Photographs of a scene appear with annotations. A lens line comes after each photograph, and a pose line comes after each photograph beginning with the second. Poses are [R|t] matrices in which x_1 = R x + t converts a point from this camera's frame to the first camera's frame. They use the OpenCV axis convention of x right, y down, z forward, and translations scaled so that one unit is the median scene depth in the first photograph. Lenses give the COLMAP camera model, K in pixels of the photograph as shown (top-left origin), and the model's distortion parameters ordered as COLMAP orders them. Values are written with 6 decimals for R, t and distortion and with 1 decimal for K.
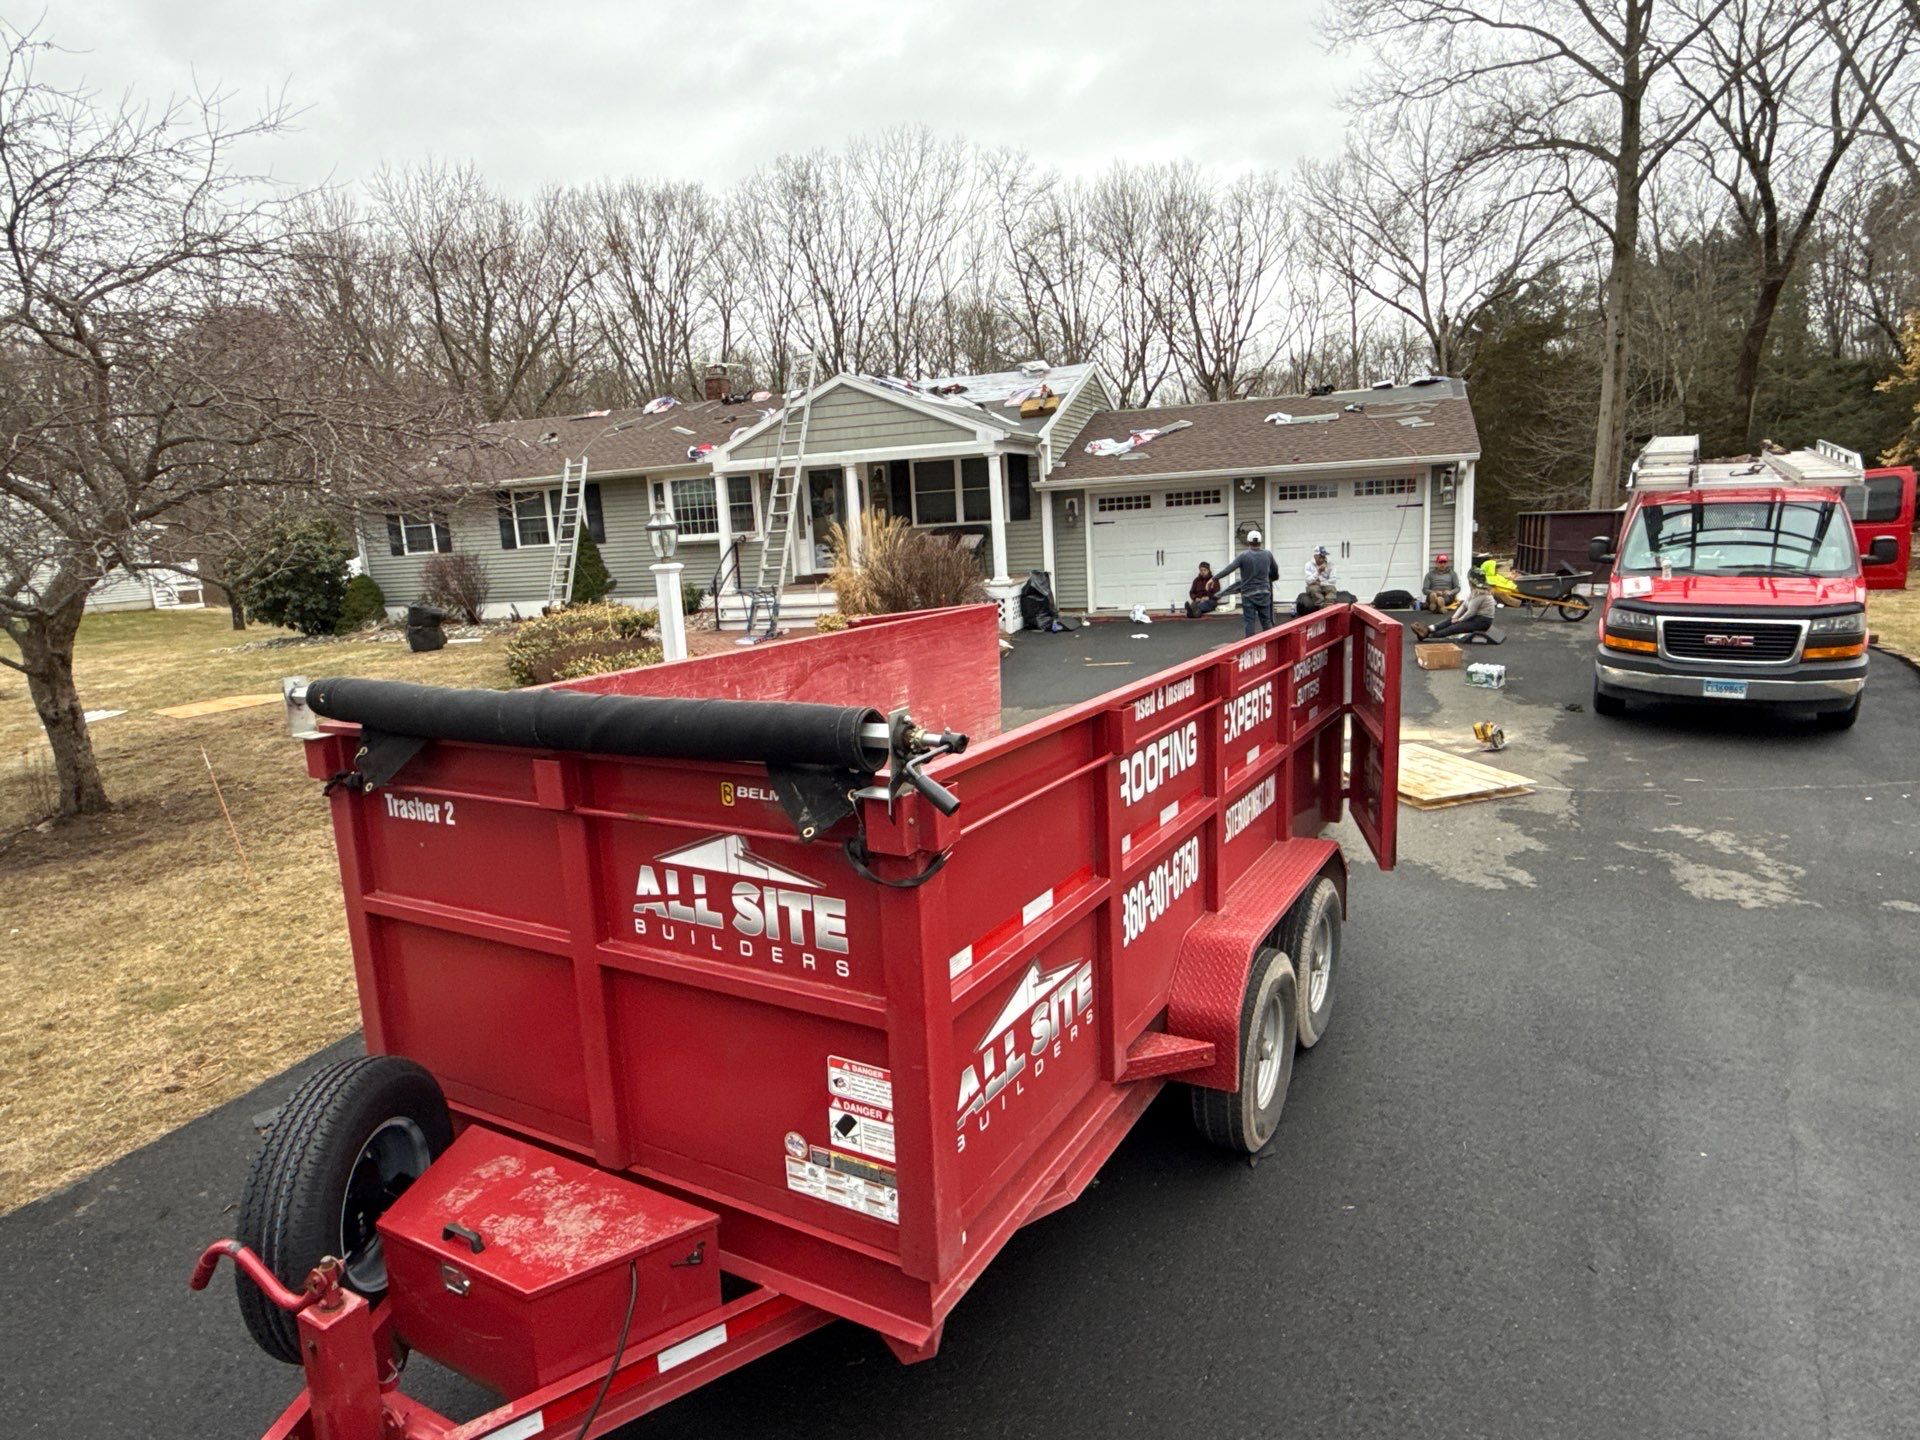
lens RADIAL K [[1122.6, 0, 956.4], [0, 1122.6, 732.6], [0, 0, 1]] dist [0.003401, -0.000180]
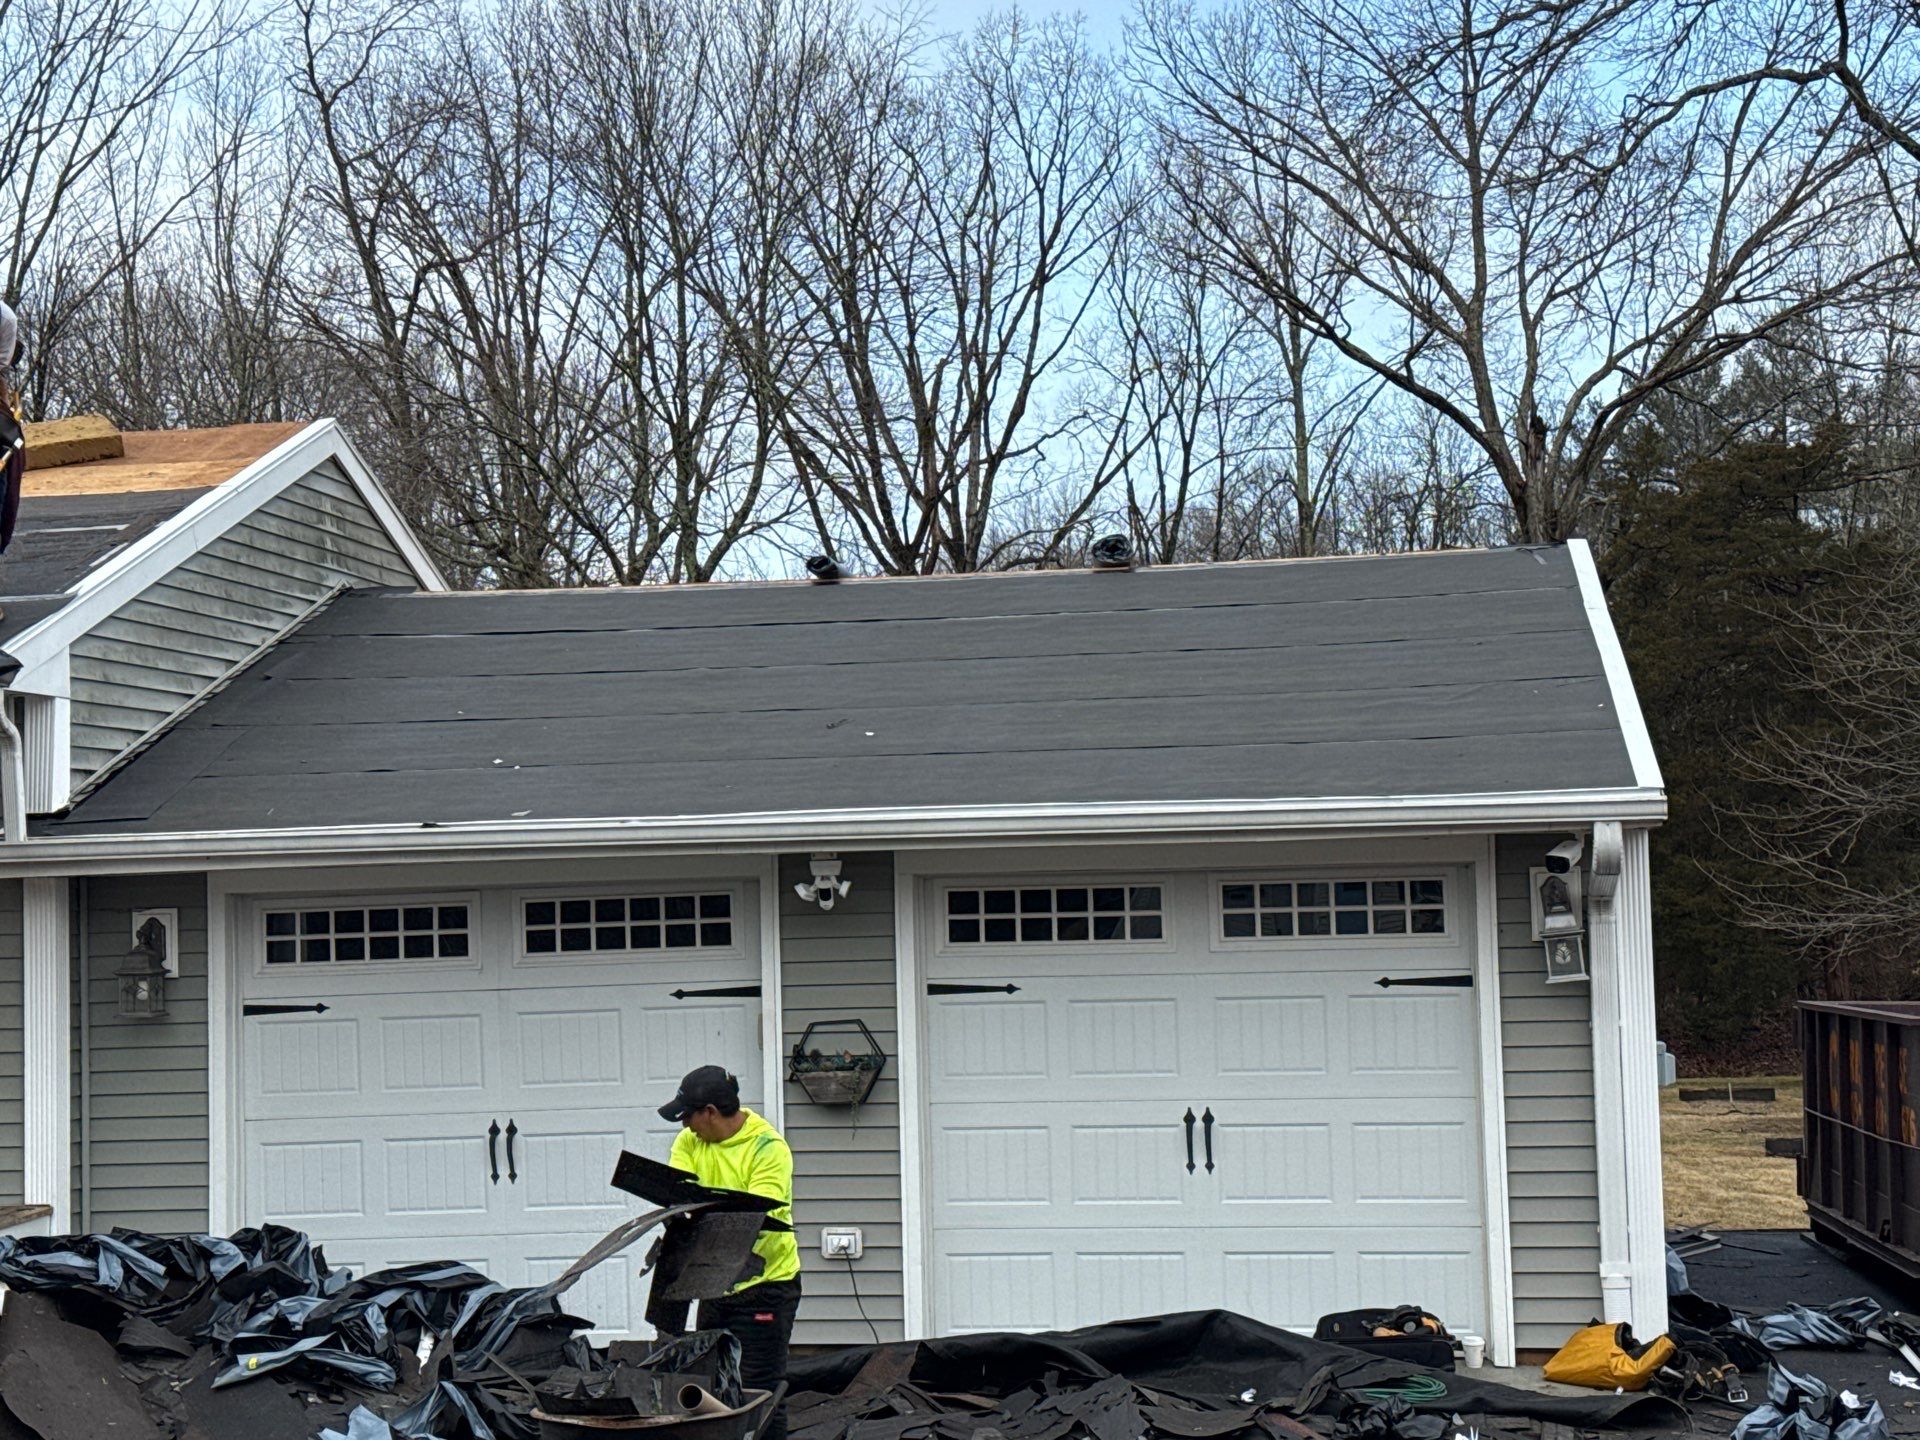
lens RADIAL K [[3213.1, 0, 960.0], [0, 3213.1, 720.0], [0, 0, 1]] dist [0.244111, -0.044765]
pose [[0.975701, 0.044942, 0.214446, 0.053957], [0.009647, 0.968977, -0.246963, -0.030862], [-0.218892, 0.243031, 0.944999, 0.119897]]
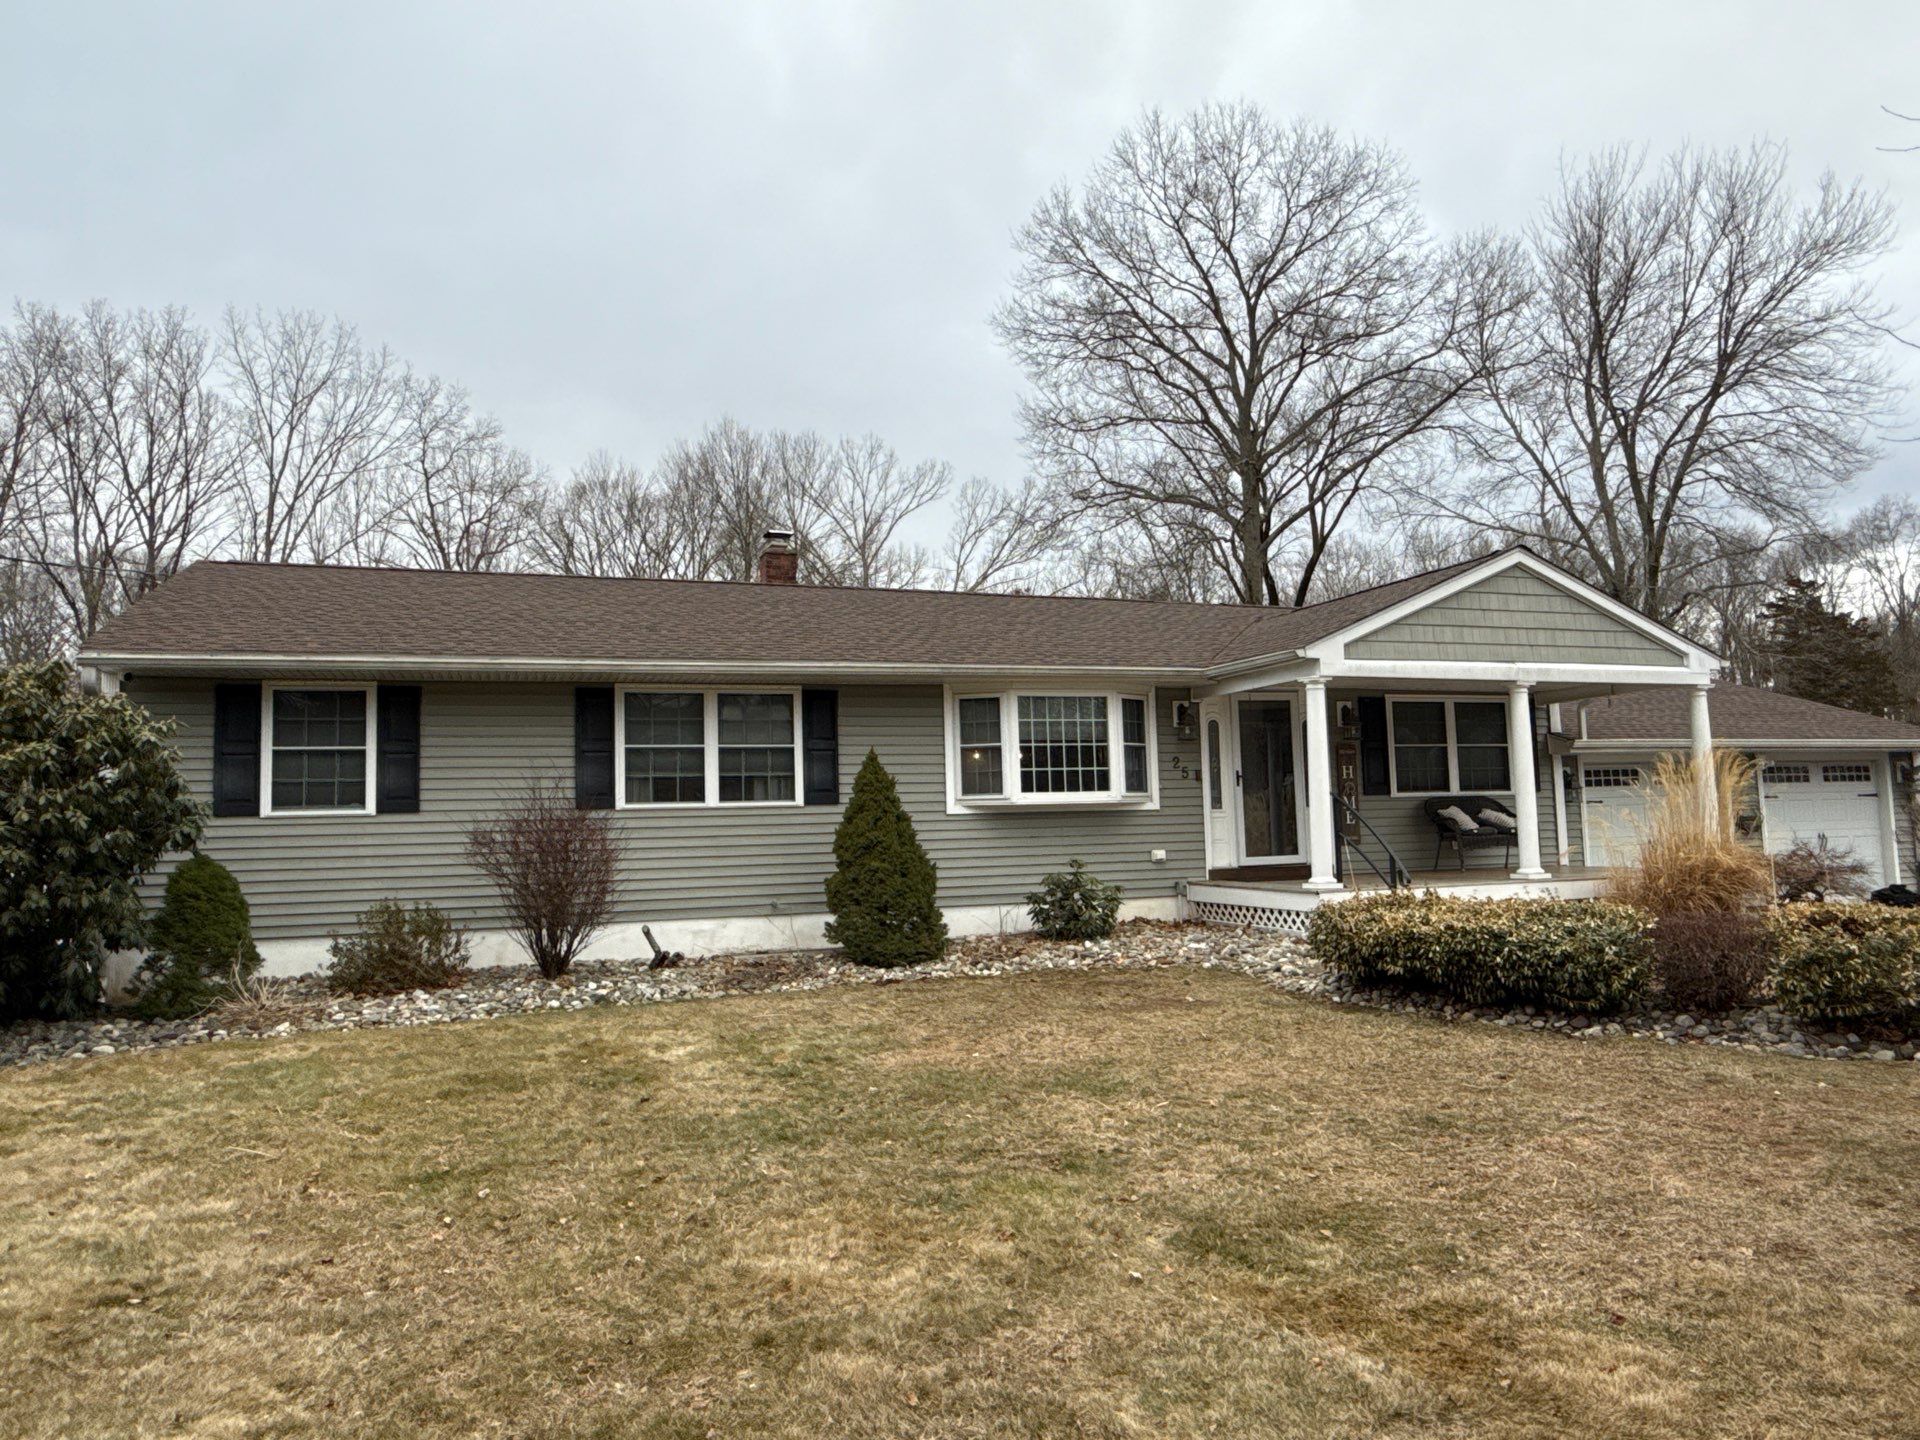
lens RADIAL K [[1338.7, 0, 967.7], [0, 1338.7, 723.0], [0, 0, 1]] dist [0.000909, 0.000349]
pose [[0.776160, 0.090864, 0.623954, -0.354549], [0.104278, 0.957438, -0.269143, -0.019090], [-0.621853, 0.273963, 0.733651, 0.278174]]
